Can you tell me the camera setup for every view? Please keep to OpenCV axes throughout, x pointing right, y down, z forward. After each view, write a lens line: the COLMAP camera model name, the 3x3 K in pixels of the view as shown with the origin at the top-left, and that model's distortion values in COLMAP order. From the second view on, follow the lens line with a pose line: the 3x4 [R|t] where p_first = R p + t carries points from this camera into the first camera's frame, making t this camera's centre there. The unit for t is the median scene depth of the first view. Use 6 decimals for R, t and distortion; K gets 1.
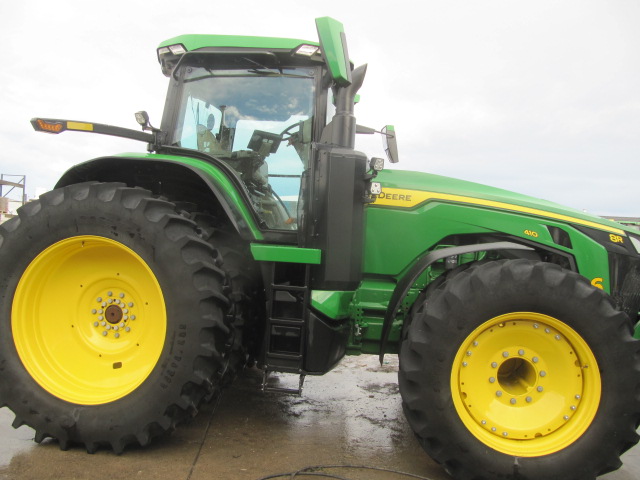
lens RADIAL K [[531.4, 0, 320.0], [0, 531.4, 240.0], [0, 0, 1]] dist [-0.066394, 0.051414]
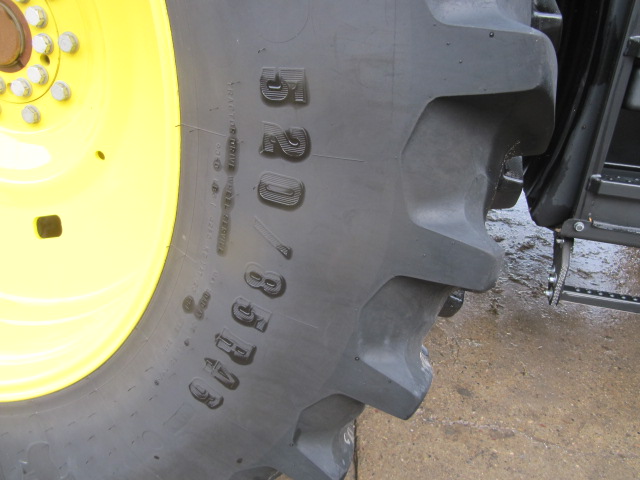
lens RADIAL K [[531.4, 0, 320.0], [0, 531.4, 240.0], [0, 0, 1]] dist [-0.066394, 0.051414]
pose [[0.990703, 0.037188, -0.130865, -0.202770], [0.028329, 0.884440, 0.465793, 0.117581], [0.133064, -0.465170, 0.875163, 0.755829]]
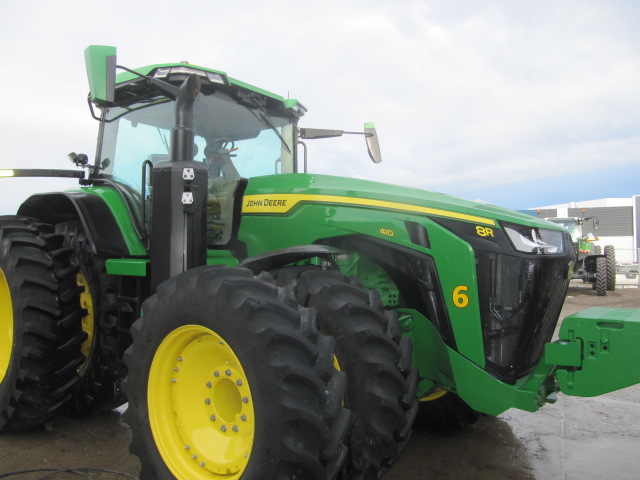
lens RADIAL K [[531.4, 0, 320.0], [0, 531.4, 240.0], [0, 0, 1]] dist [-0.066394, 0.051414]
pose [[0.867853, -0.059978, -0.493188, 0.818665], [0.043722, 0.998055, -0.044440, 0.035893], [0.494894, 0.017004, 0.868787, 0.273360]]
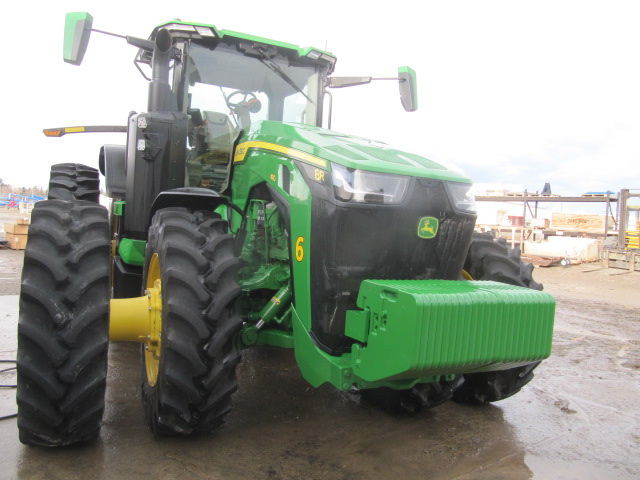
lens RADIAL K [[531.4, 0, 320.0], [0, 531.4, 240.0], [0, 0, 1]] dist [-0.066394, 0.051414]
pose [[0.550835, 0.021579, -0.834335, 1.231928], [-0.024636, 0.999650, 0.009590, 0.078062], [0.834250, 0.015272, 0.551174, 0.730064]]
